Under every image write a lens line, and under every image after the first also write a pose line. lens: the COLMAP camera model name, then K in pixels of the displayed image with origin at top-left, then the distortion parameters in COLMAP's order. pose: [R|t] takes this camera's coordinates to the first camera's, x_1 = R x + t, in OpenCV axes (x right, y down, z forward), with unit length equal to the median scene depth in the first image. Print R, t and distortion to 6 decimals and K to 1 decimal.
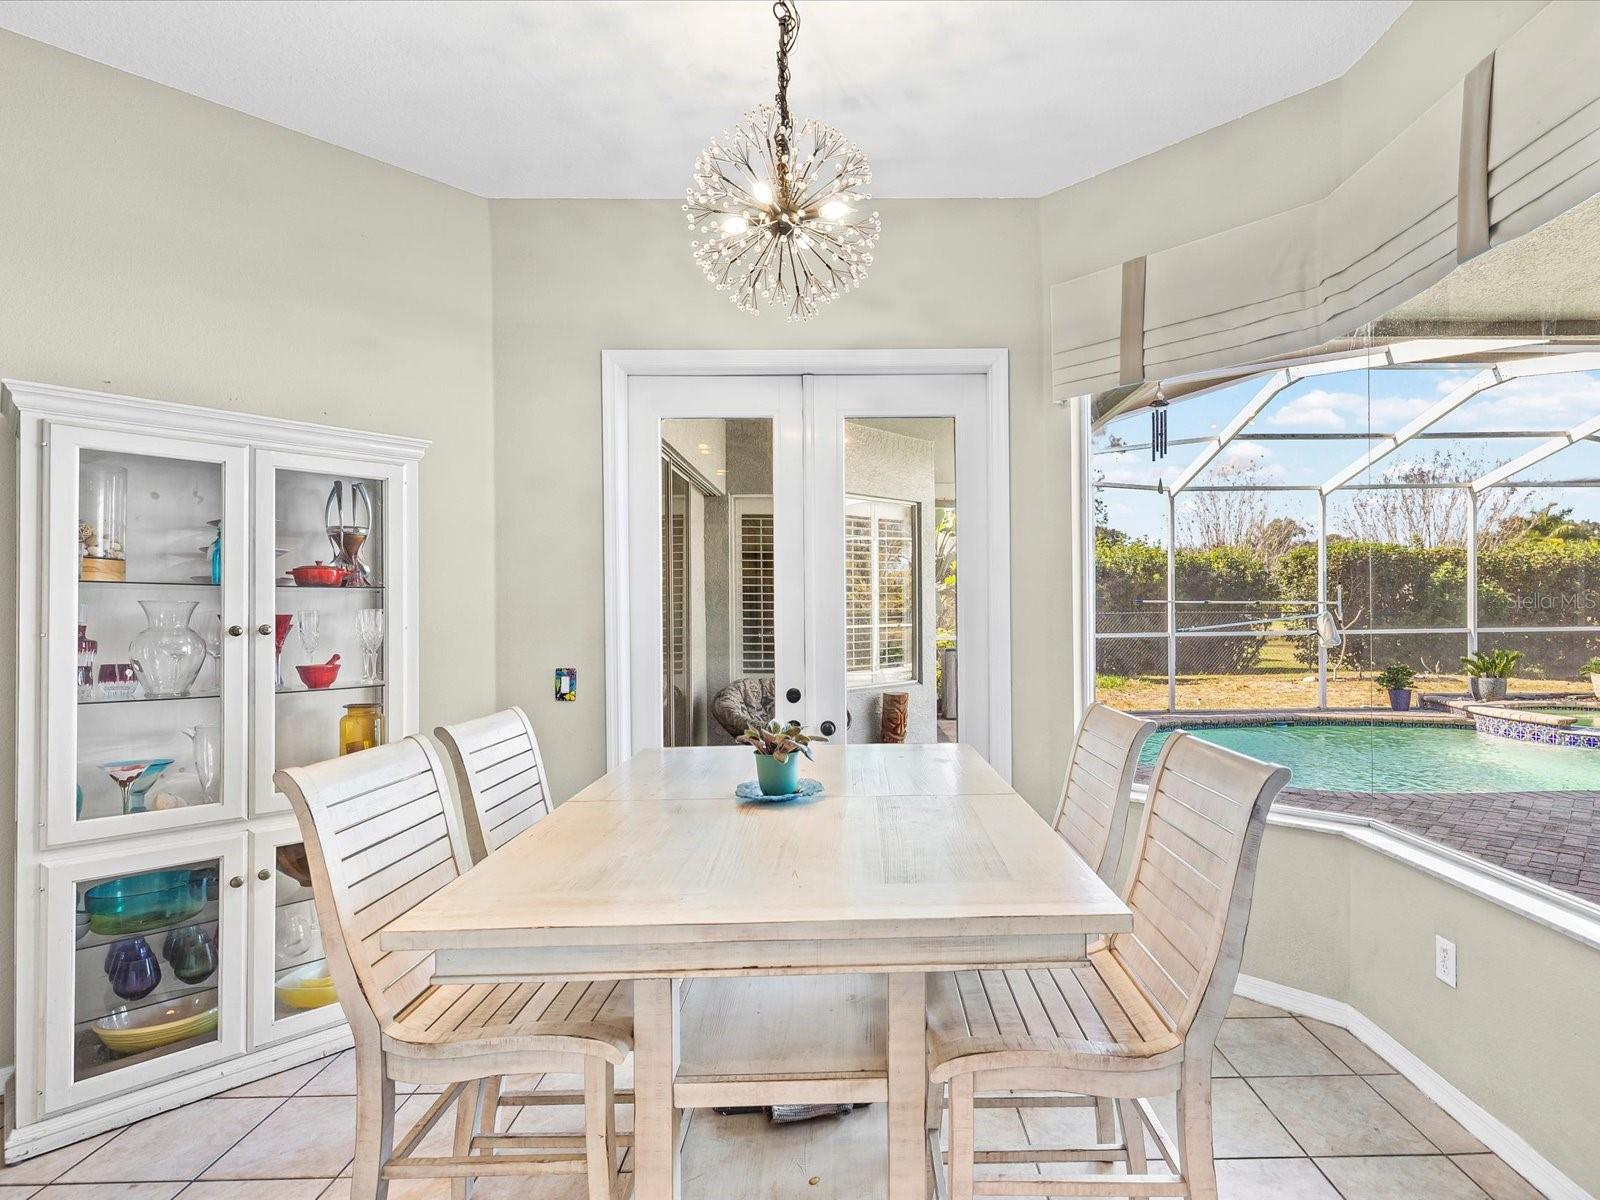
lens RADIAL K [[785.1, 0, 800.0], [0, 785.1, 600.0], [0, 0, 1]] dist [0.000358, 0.000046]
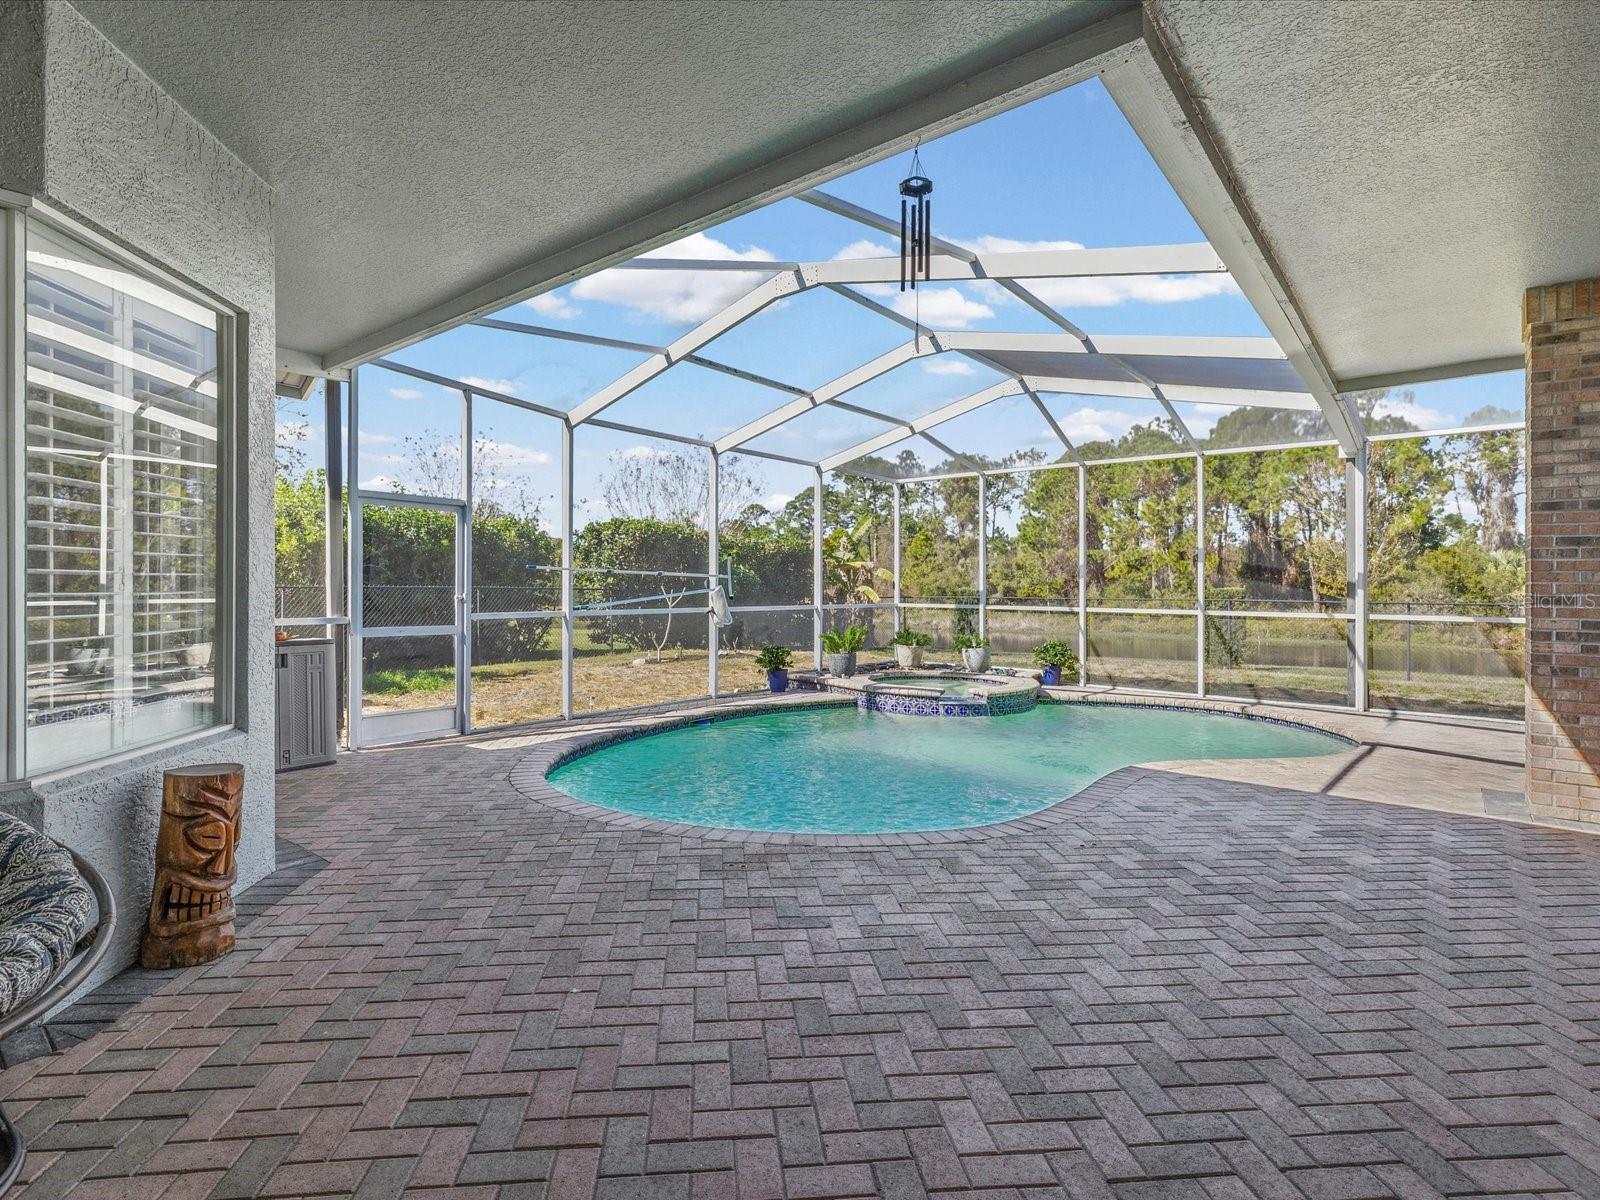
lens RADIAL K [[857.9, 0, 800.5], [0, 857.9, 575.2], [0, 0, 1]] dist [0.002363, 0.000270]
pose [[0.602883, 0.022701, 0.797507, -0.039303], [-0.020984, 0.999700, -0.012593, 0.012777], [-0.797554, -0.009143, 0.603178, 0.355280]]
